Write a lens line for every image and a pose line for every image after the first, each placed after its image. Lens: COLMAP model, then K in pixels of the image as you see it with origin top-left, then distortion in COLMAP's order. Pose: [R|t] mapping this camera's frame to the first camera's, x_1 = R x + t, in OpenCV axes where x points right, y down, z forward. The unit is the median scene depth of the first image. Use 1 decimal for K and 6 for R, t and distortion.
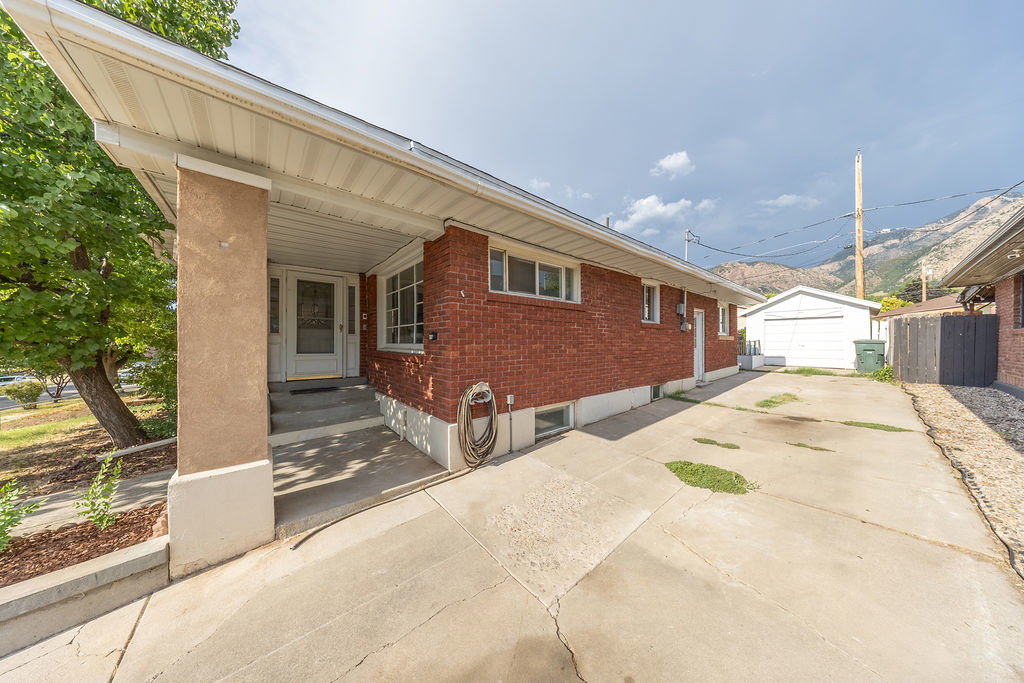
lens RADIAL K [[298.1, 0, 517.7], [0, 298.1, 340.3], [0, 0, 1]] dist [-0.003464, 0.000530]
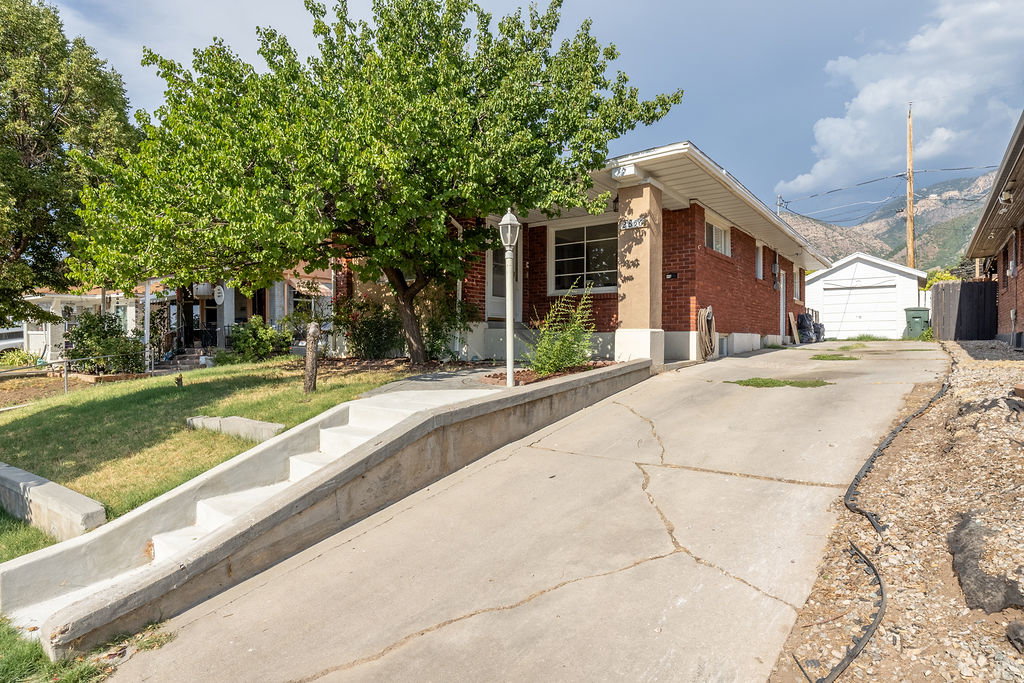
lens RADIAL K [[561.2, 0, 510.8], [0, 561.2, 341.2], [0, 0, 1]] dist [-0.006021, -0.001284]
pose [[0.972707, 0.001301, 0.232033, -0.907765], [-0.002291, 0.999989, 0.003996, 0.159507], [-0.232025, -0.004418, 0.972700, -0.800043]]
